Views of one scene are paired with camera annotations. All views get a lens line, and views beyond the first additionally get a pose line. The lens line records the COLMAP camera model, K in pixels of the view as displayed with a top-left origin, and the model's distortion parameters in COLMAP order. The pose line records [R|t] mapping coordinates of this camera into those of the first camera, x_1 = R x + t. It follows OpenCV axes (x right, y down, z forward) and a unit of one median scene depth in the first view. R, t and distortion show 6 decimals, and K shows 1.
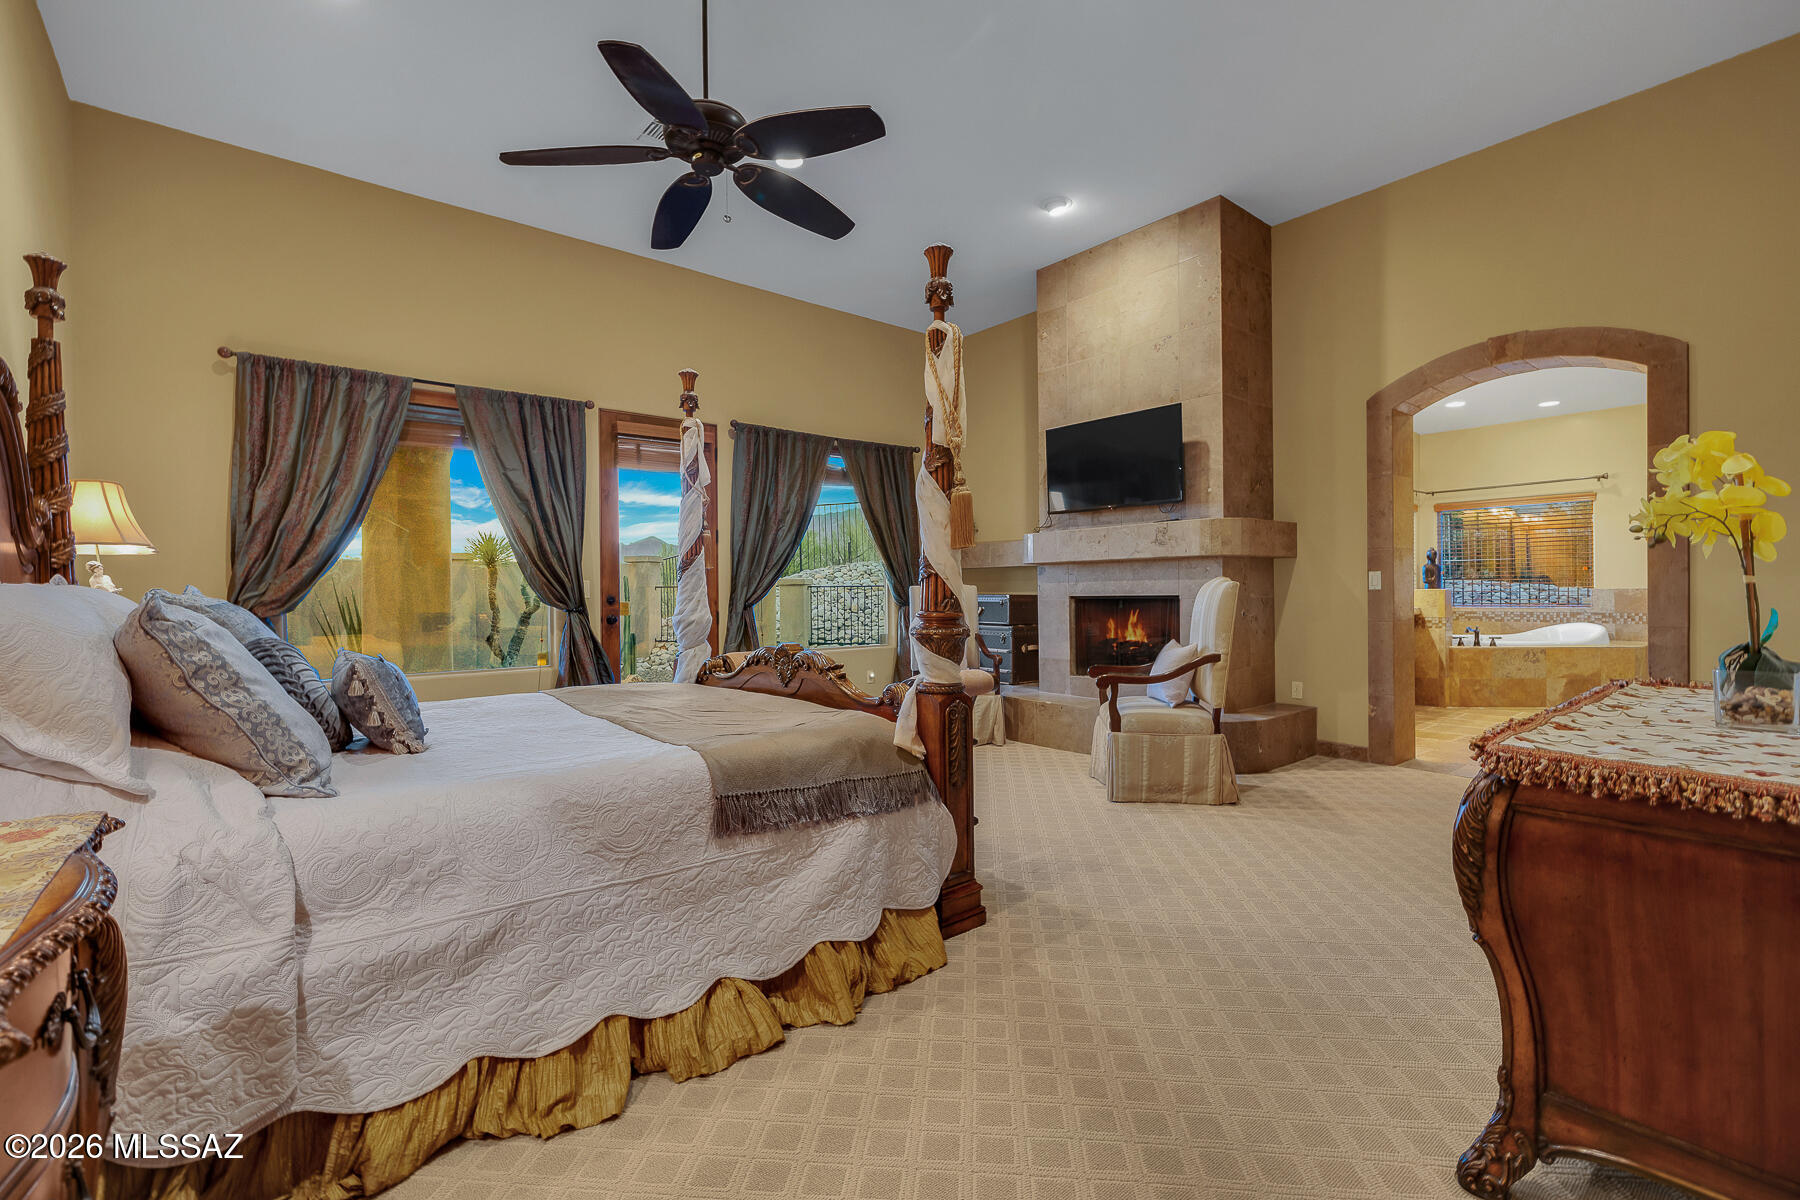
lens RADIAL K [[792.9, 0, 896.3], [0, 792.9, 598.5], [0, 0, 1]] dist [-0.003622, -0.000691]
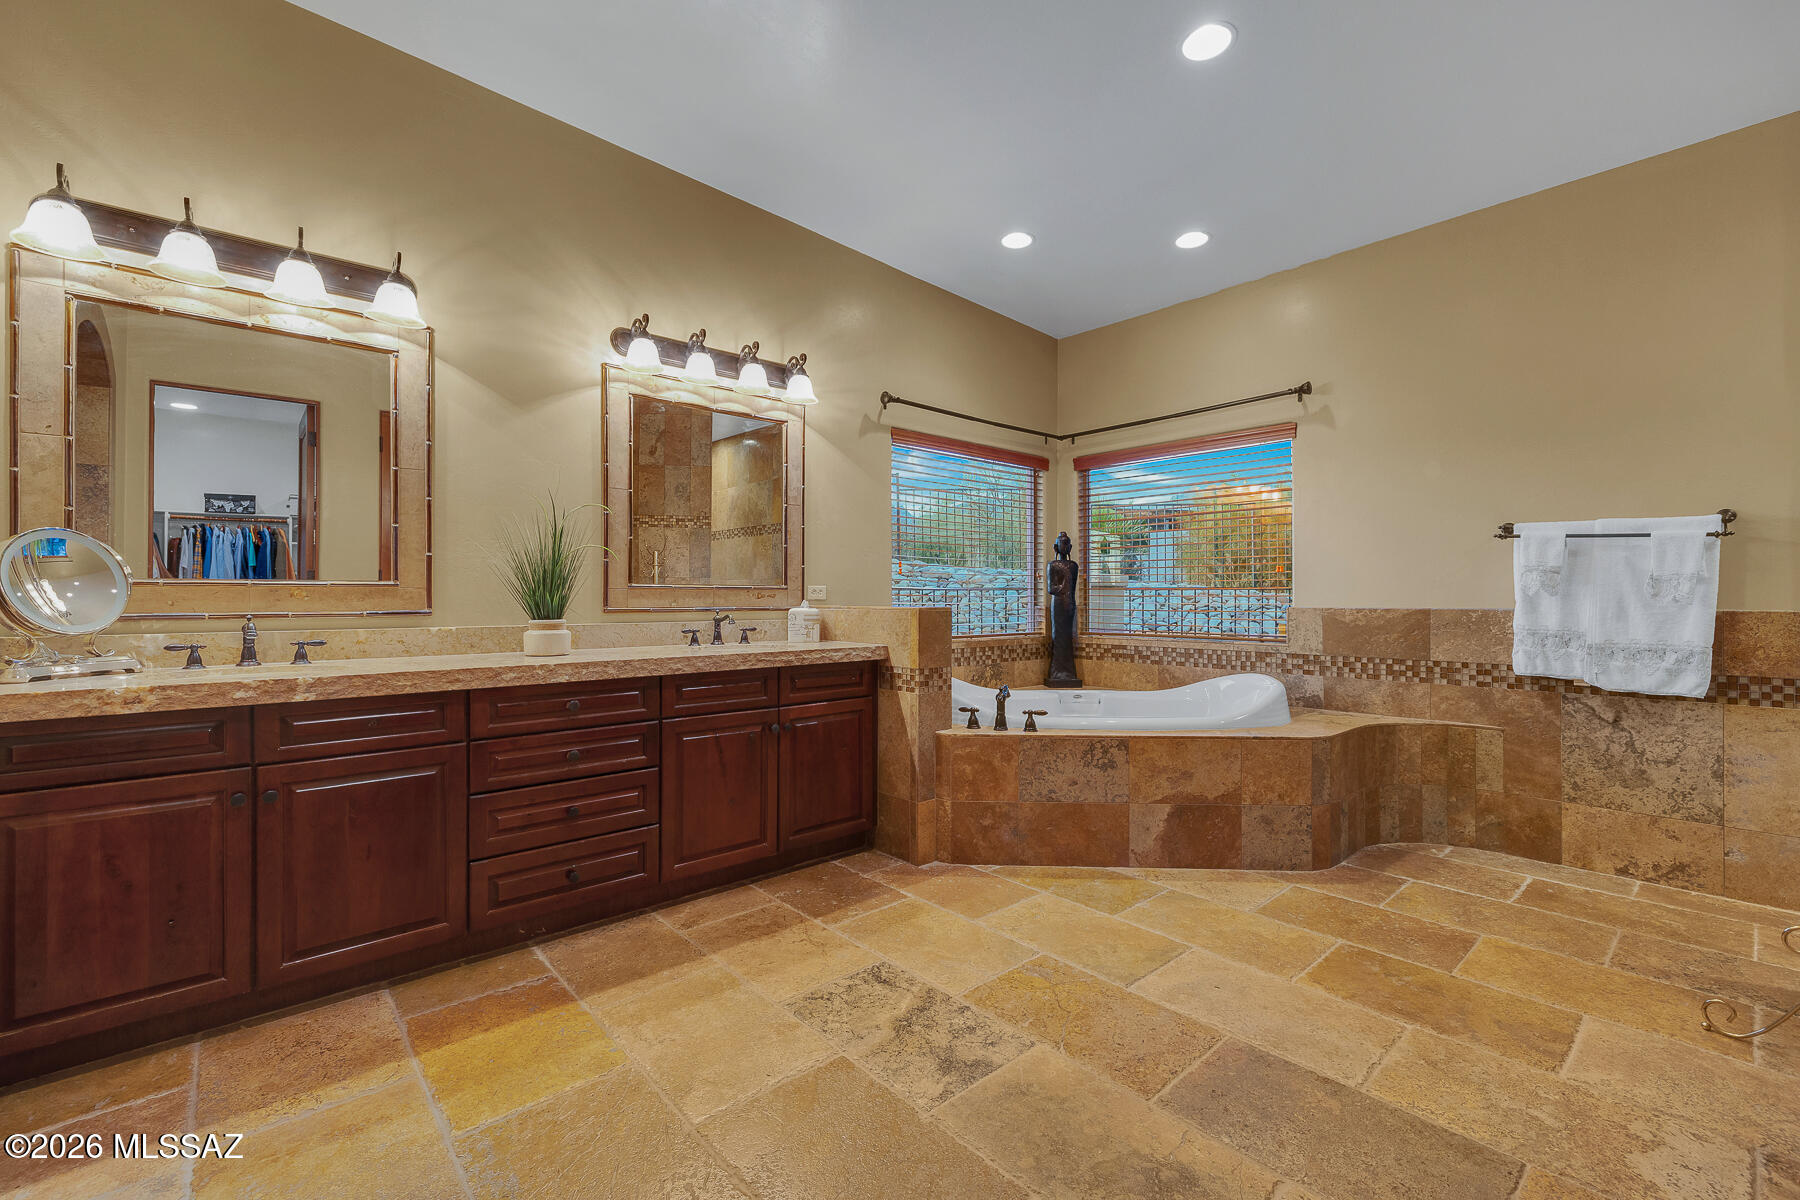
lens RADIAL K [[792.9, 0, 897.1], [0, 792.9, 605.4], [0, 0, 1]] dist [-0.003622, -0.000691]
pose [[0.998069, 0.011360, 0.061065, 0.651099], [-0.011435, 0.999934, 0.000885, -0.012455], [-0.061051, -0.001582, 0.998133, 0.543316]]
